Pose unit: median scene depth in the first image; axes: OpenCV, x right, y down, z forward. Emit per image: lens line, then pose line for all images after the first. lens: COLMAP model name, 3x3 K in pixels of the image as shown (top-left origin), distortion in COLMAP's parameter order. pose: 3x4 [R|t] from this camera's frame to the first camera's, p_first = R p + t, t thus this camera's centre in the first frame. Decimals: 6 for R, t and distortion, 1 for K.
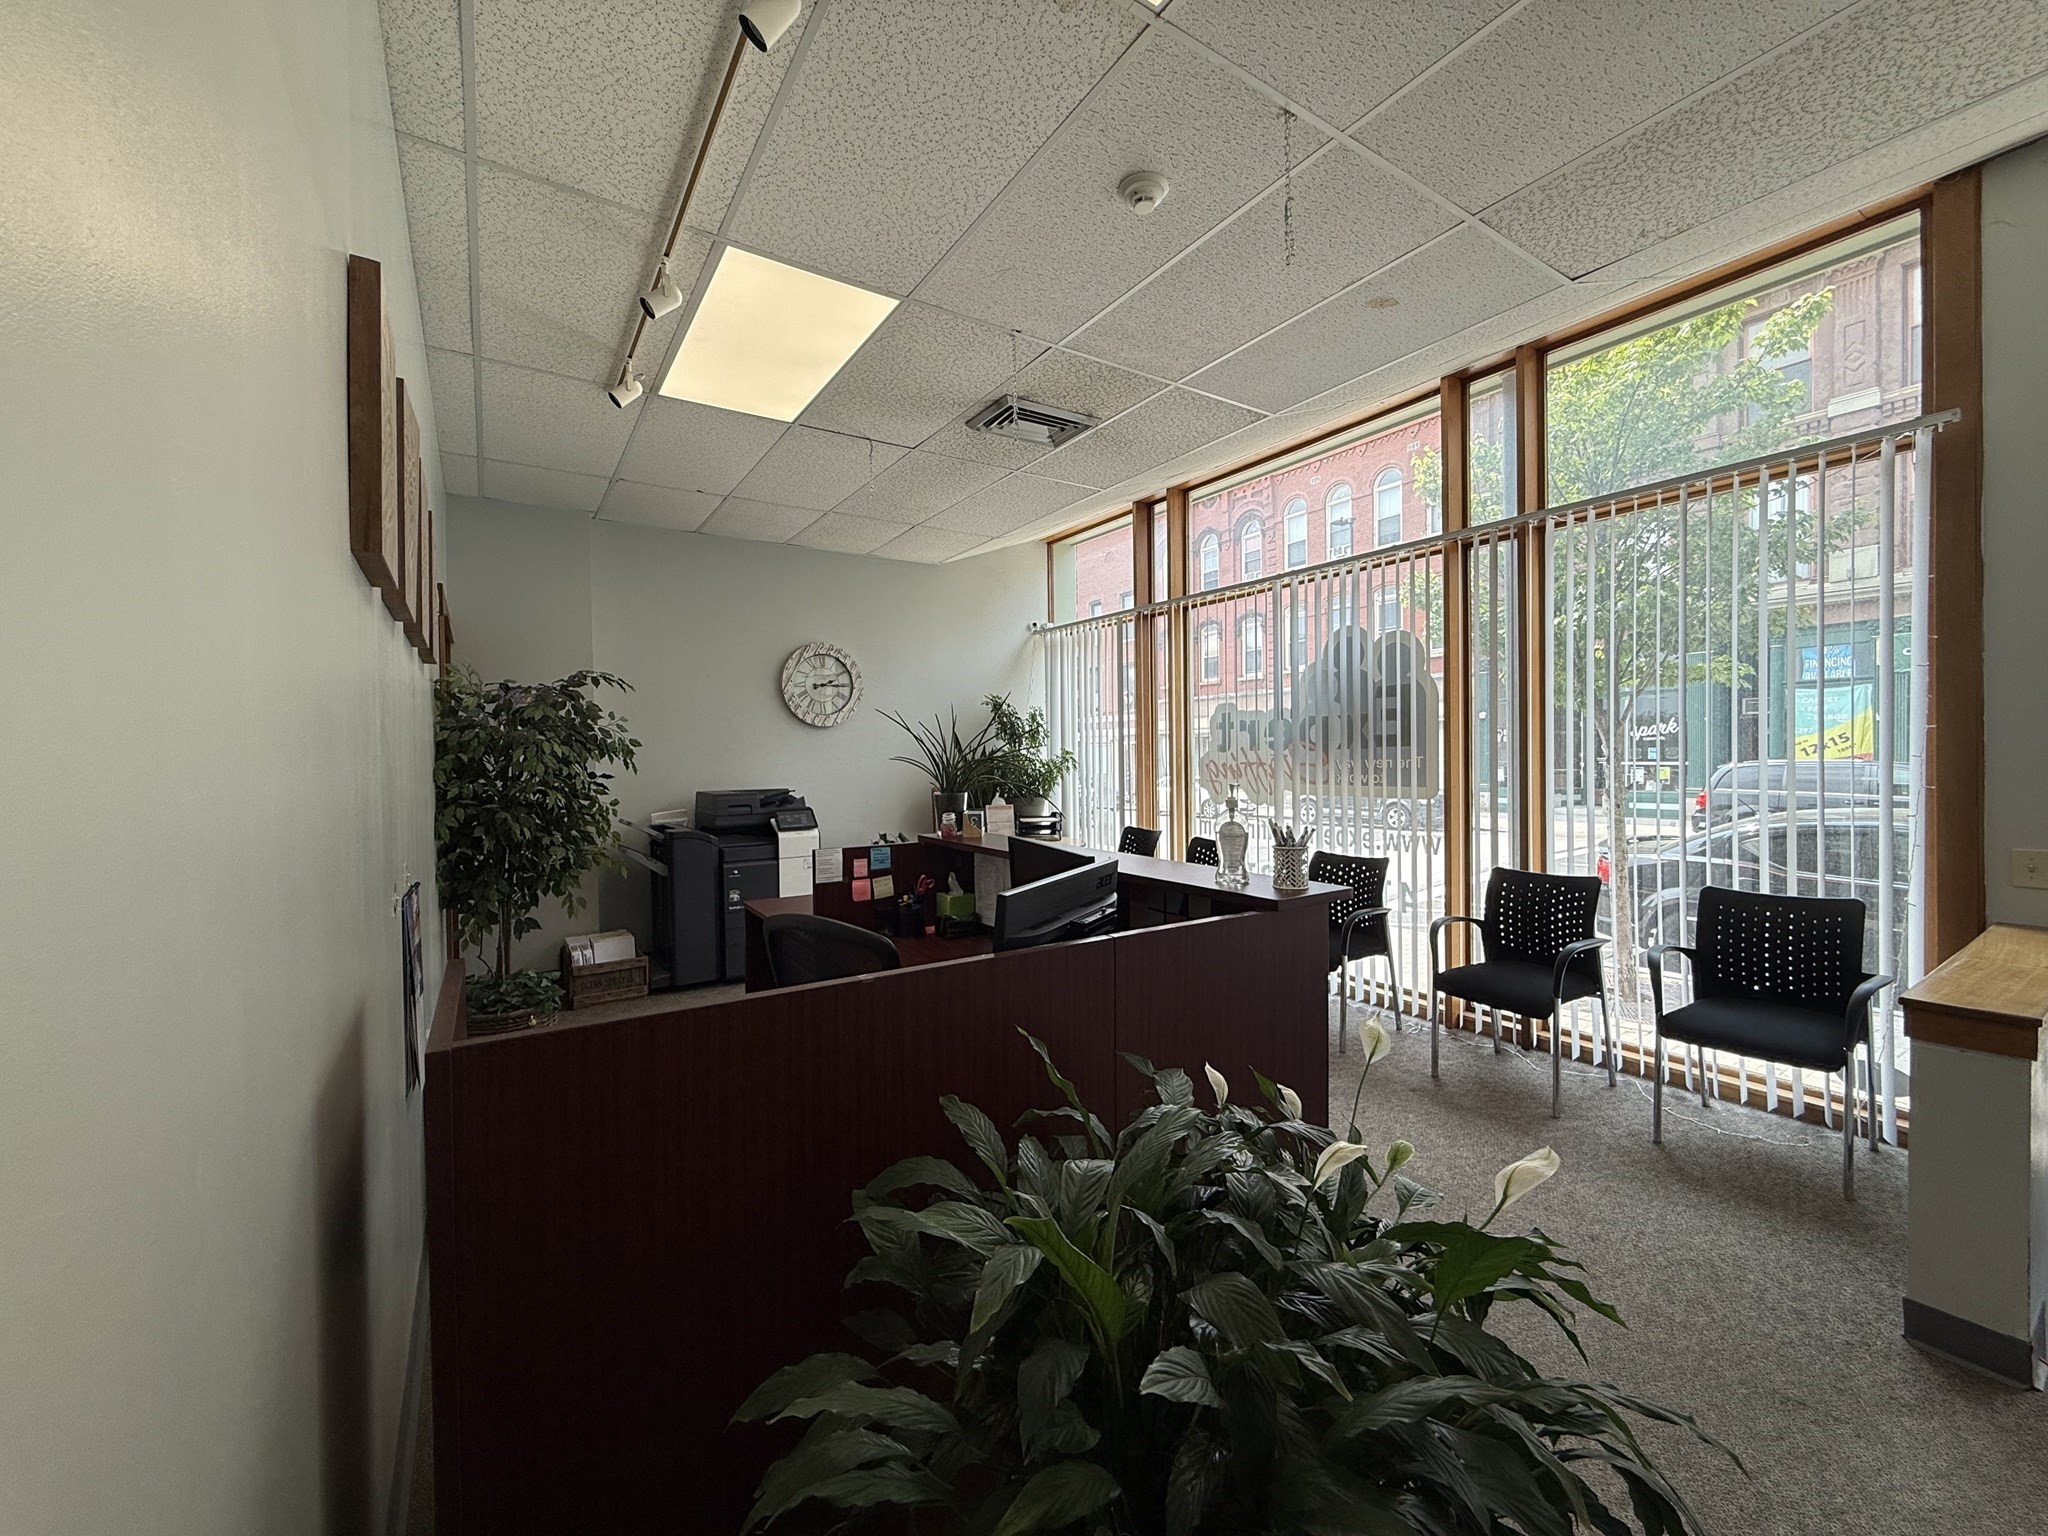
lens RADIAL K [[818.9, 0, 1019.5], [0, 818.9, 764.0], [0, 0, 1]] dist [0.003405, -0.000246]
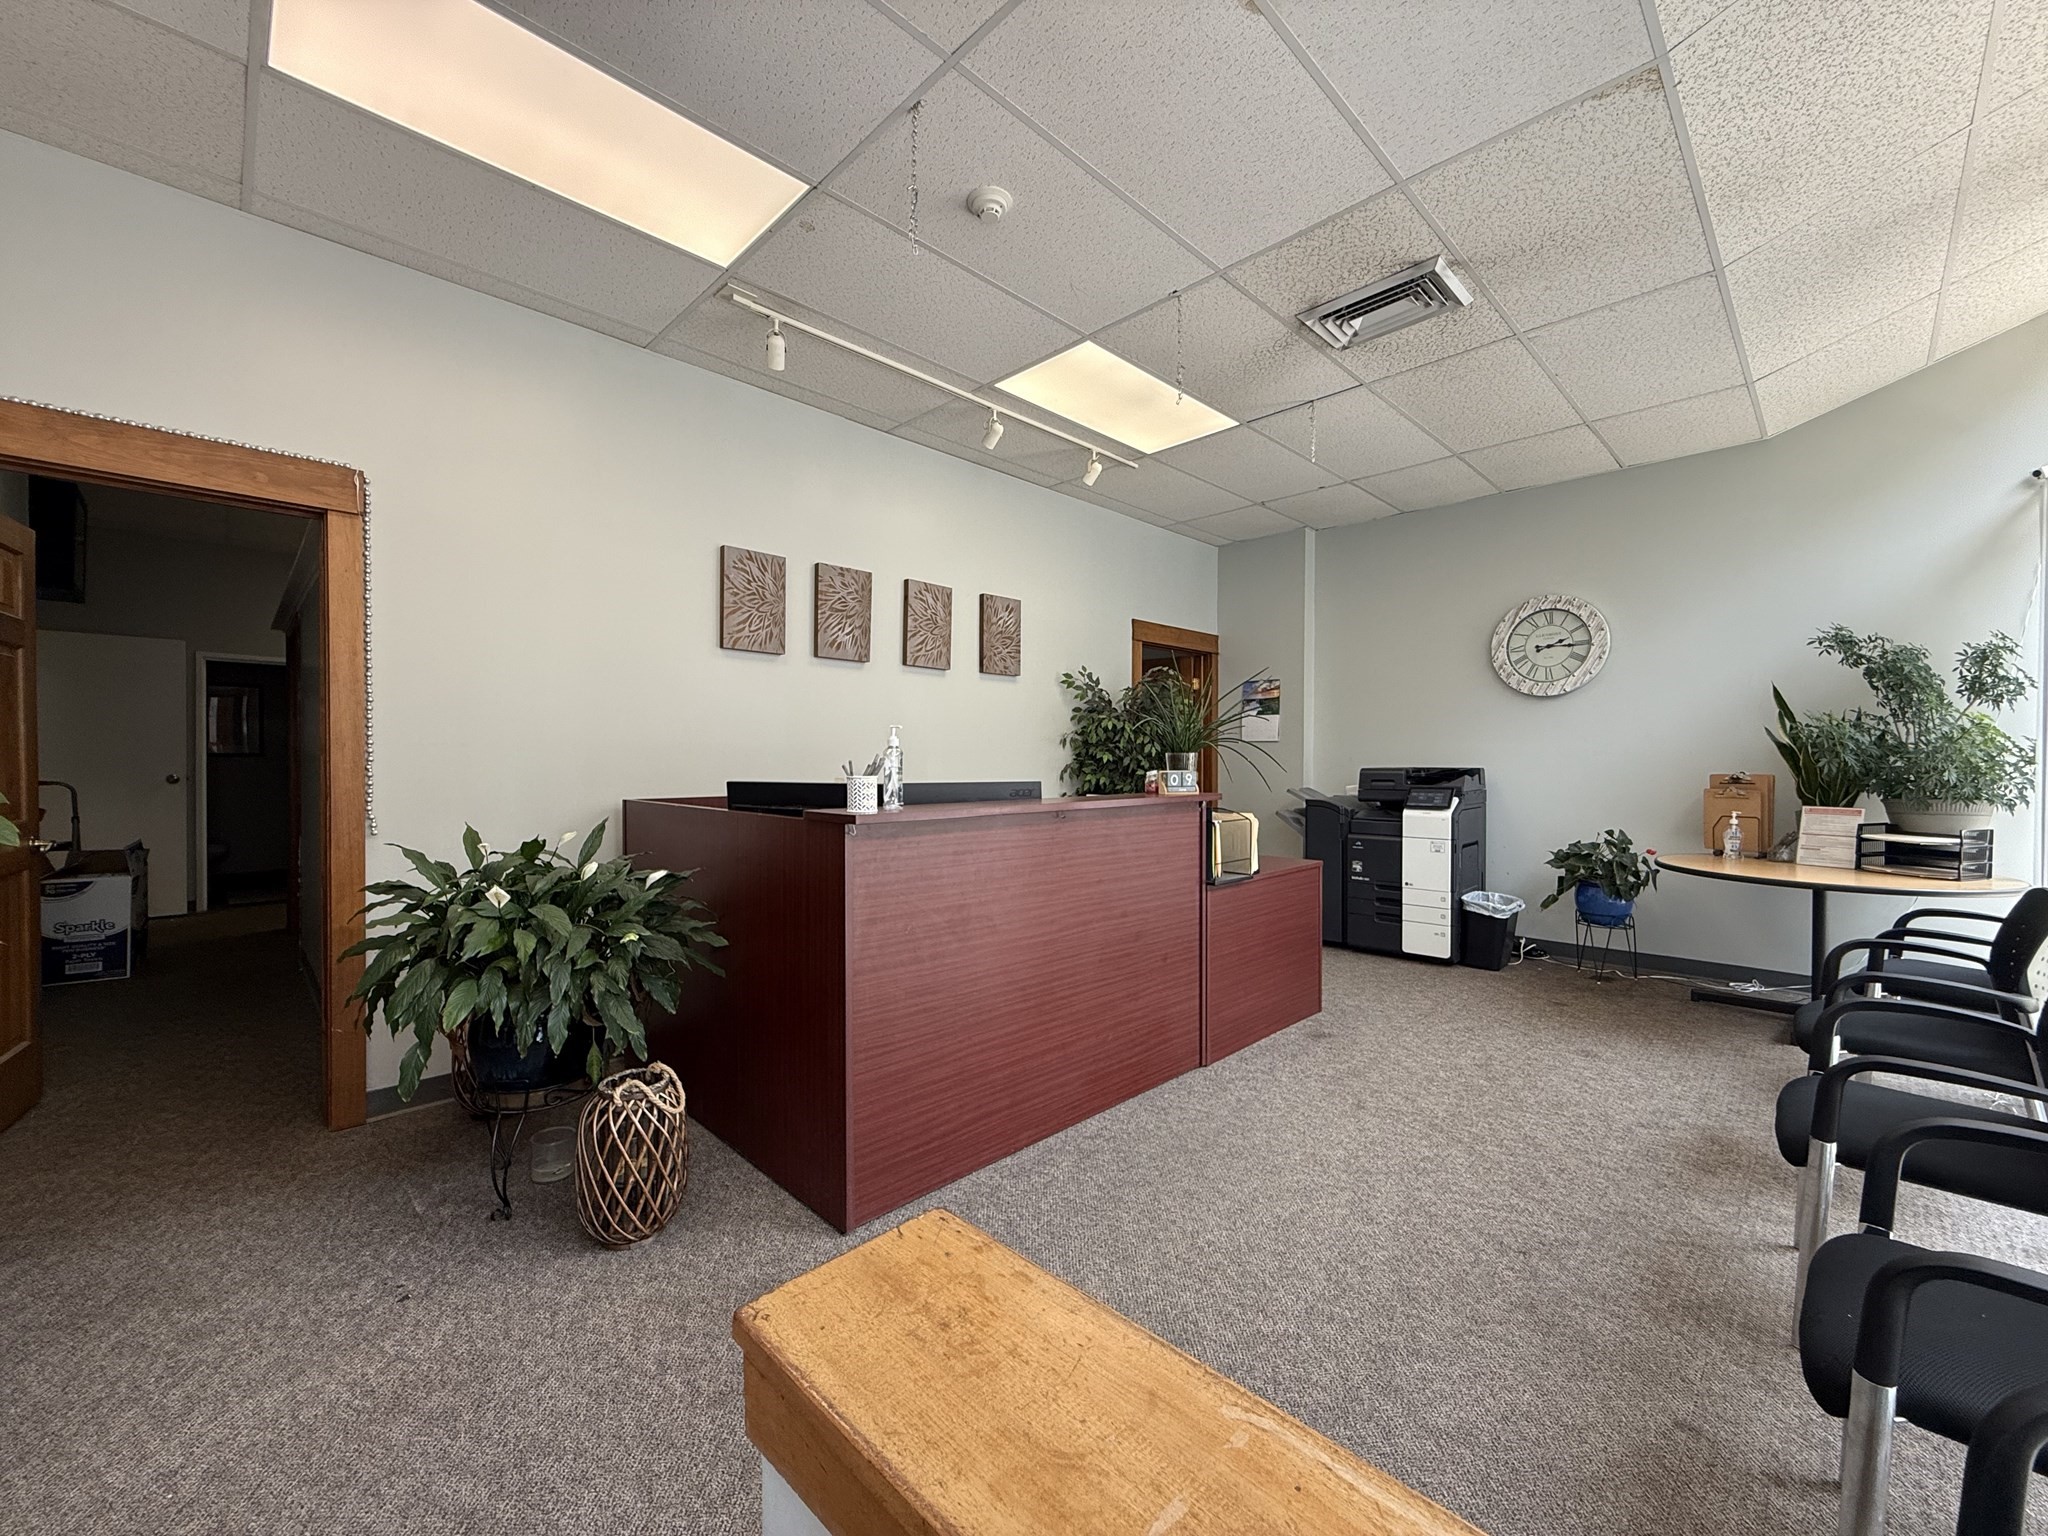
lens RADIAL K [[818.9, 0, 1024.6], [0, 818.9, 760.7], [0, 0, 1]] dist [0.003405, -0.000246]
pose [[0.216033, 0.015156, -0.976269, 0.469826], [-0.014685, 0.999817, 0.012272, 0.018023], [0.976276, 0.011686, 0.216216, 0.305019]]
